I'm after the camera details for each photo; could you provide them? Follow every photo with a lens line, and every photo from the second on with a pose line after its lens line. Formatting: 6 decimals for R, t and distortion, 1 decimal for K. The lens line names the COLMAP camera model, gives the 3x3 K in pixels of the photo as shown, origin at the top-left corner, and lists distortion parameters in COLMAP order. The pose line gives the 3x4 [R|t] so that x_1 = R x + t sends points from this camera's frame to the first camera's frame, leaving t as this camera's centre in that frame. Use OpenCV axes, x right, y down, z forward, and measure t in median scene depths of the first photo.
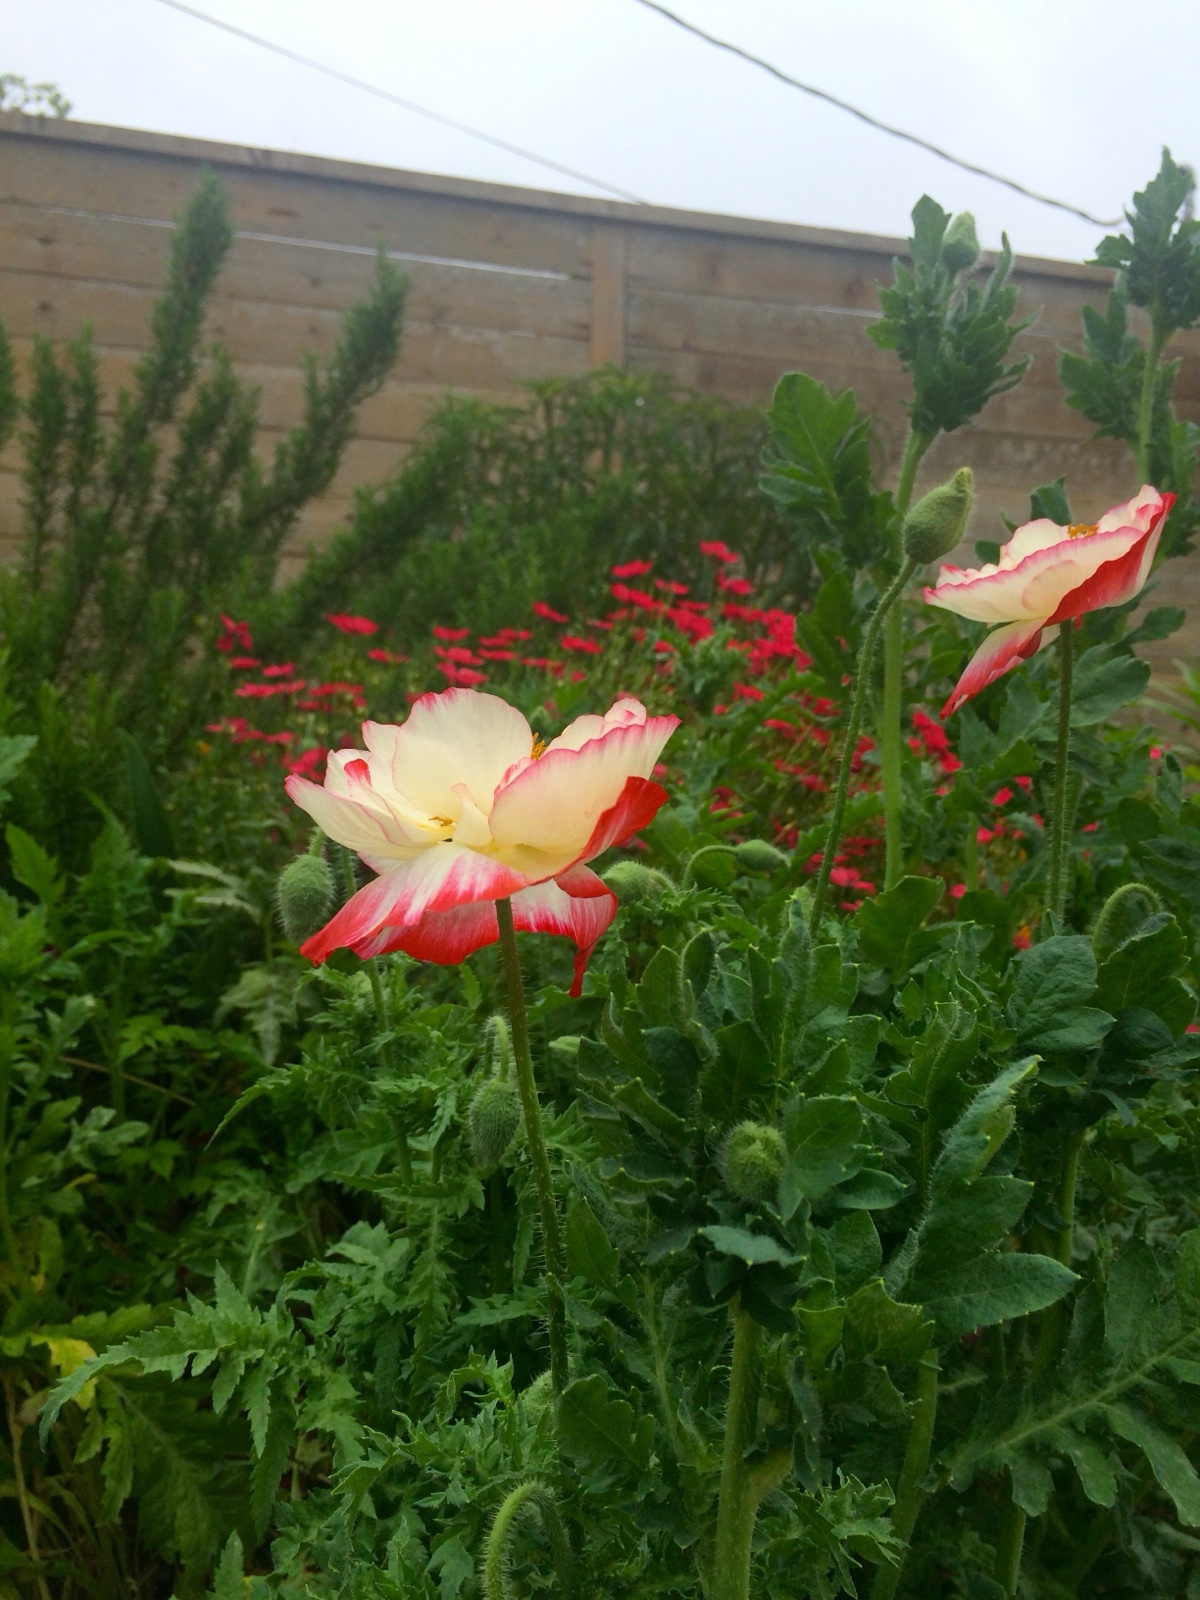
lens RADIAL K [[1380.6, 0, 600.0], [0, 1380.6, 800.0], [0, 0, 1]] dist [0.055758, -0.125154]
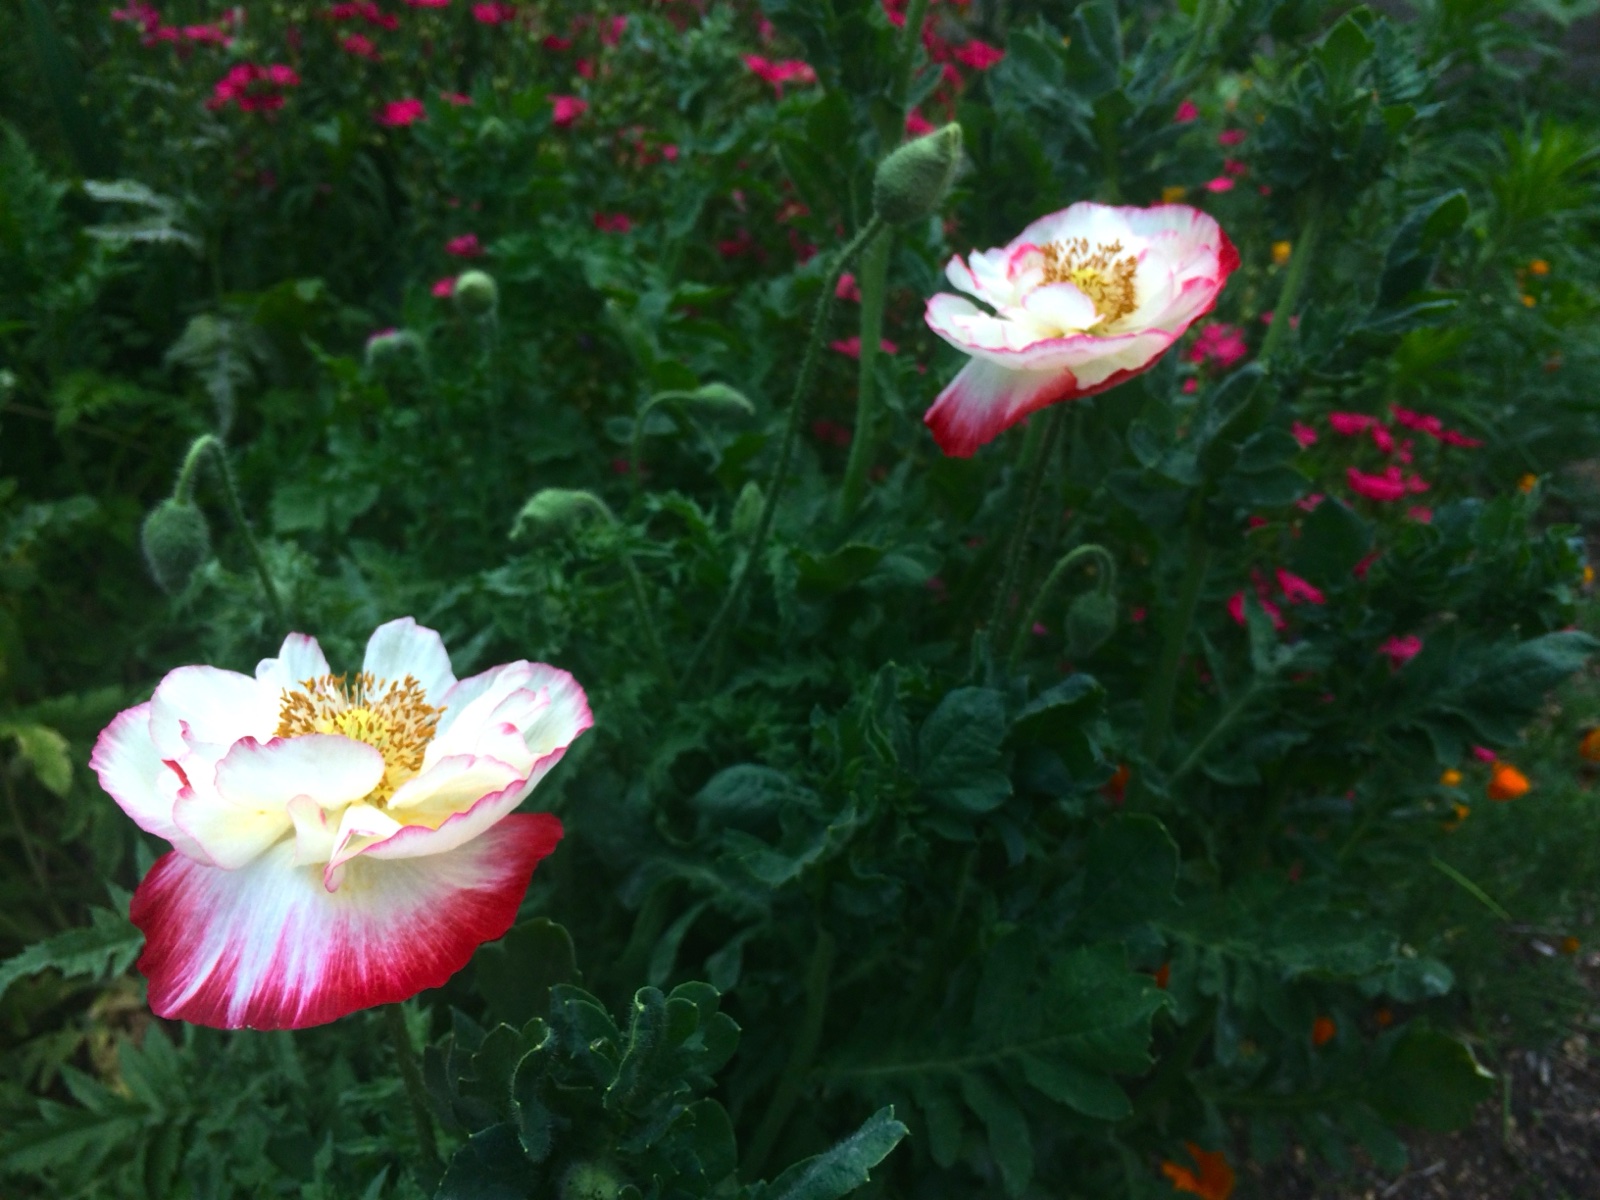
lens RADIAL K [[1399.3, 0, 731.7], [0, 1399.3, 599.9], [0, 0, 1]] dist [0.195226, -0.336848]
pose [[0.997449, 0.027288, 0.065965, 0.047406], [-0.054119, 0.891648, 0.449484, -0.187174], [-0.046552, -0.451907, 0.890850, 0.084428]]
